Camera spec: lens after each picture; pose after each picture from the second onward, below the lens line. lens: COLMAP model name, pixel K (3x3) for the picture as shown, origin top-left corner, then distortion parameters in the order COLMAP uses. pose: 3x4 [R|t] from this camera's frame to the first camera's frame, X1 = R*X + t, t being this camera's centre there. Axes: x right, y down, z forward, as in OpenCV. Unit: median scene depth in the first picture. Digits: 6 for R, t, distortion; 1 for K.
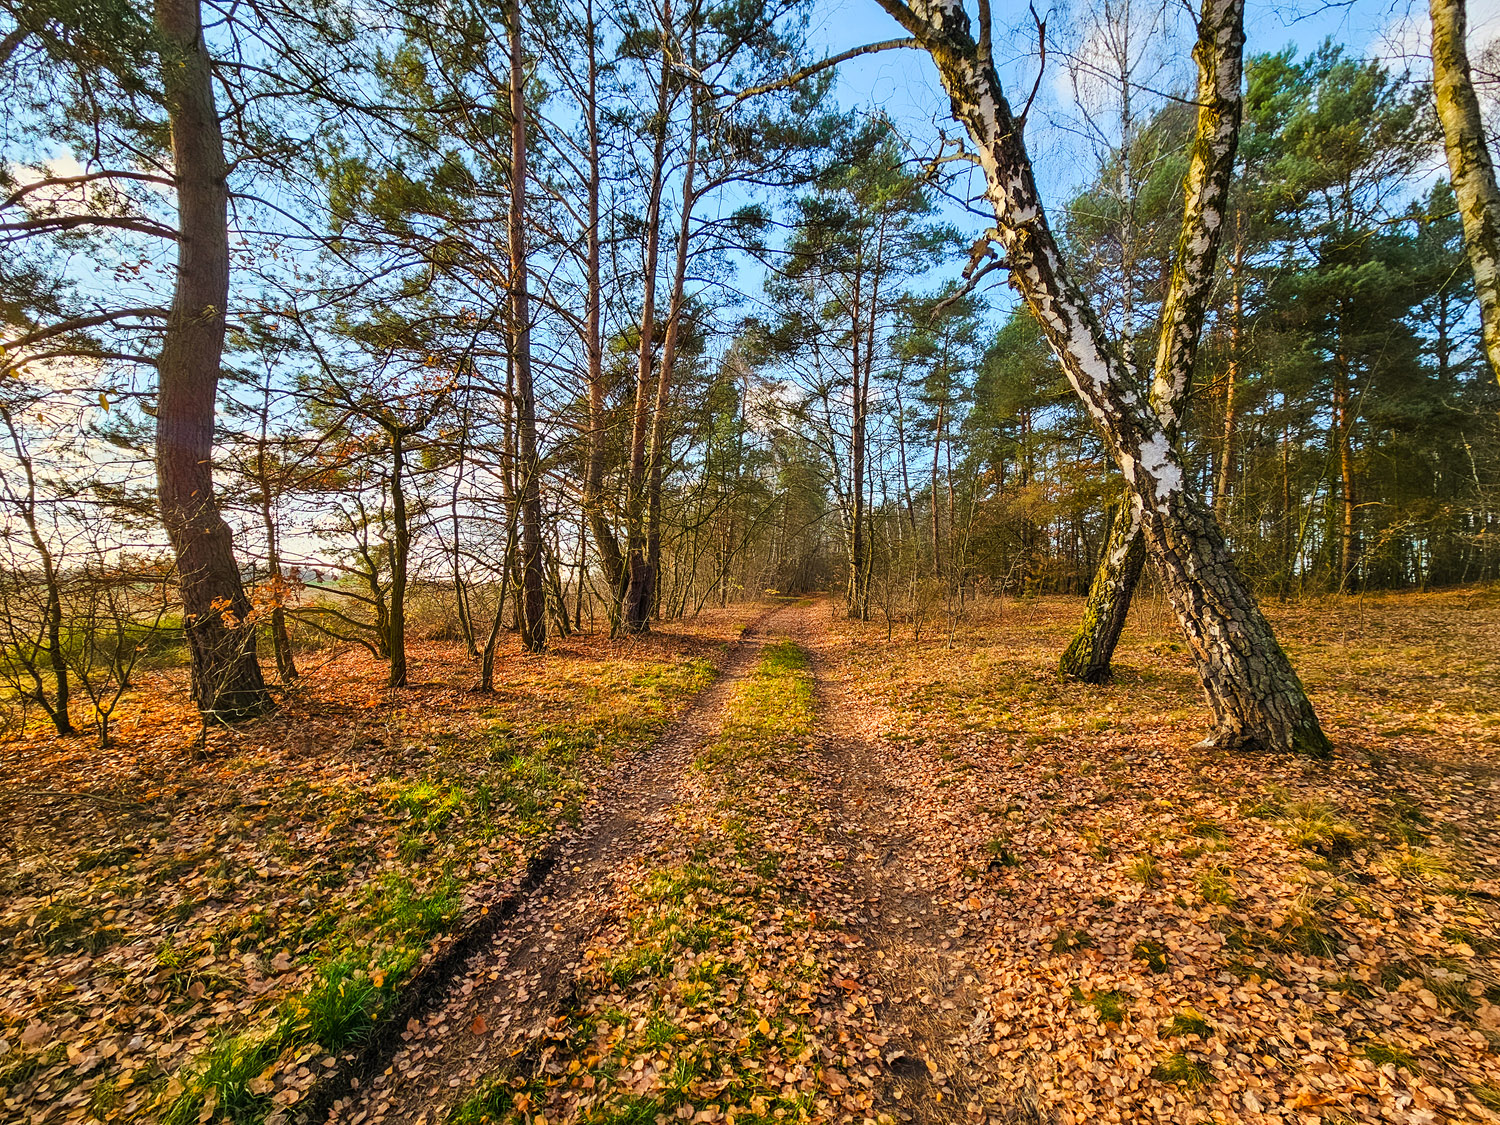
lens RADIAL K [[601.2, 0, 751.1], [0, 601.2, 561.0], [0, 0, 1]] dist [-0.002139, -0.000200]
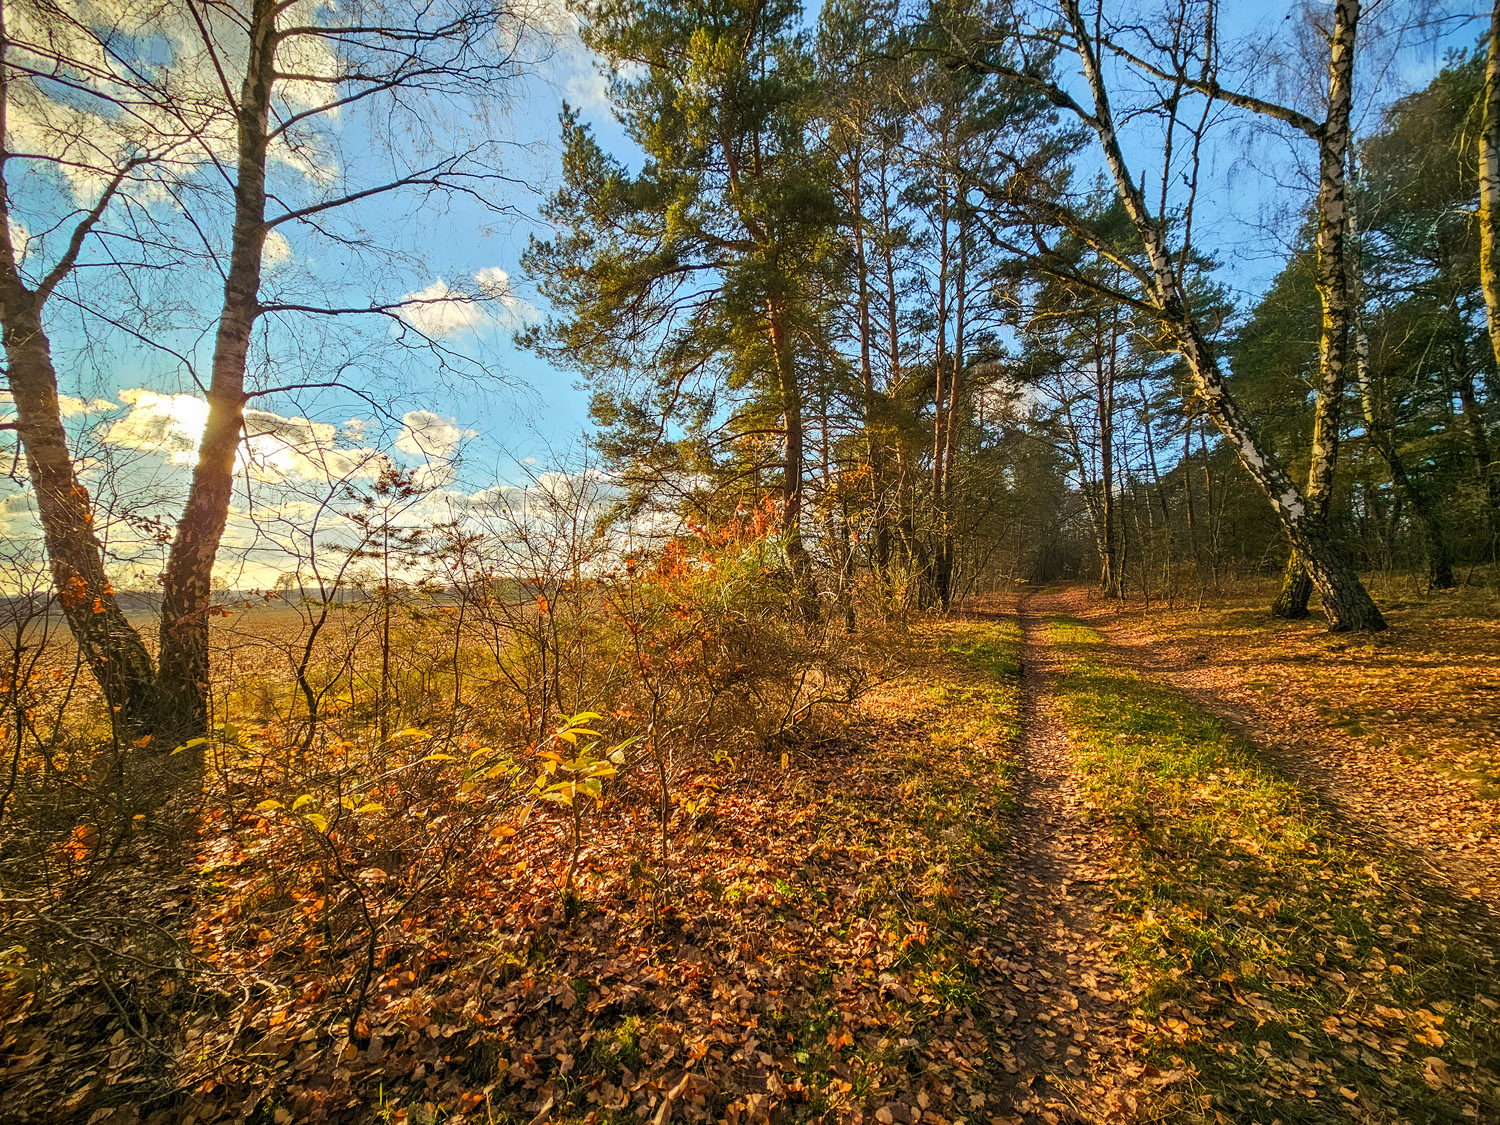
lens RADIAL K [[601.2, 0, 747.8], [0, 601.2, 565.8], [0, 0, 1]] dist [-0.002139, -0.000200]
pose [[0.938489, -0.050408, -0.341611, -0.368785], [0.054400, 0.998517, 0.002110, -0.041066], [0.340998, -0.020564, 0.939839, -1.442251]]
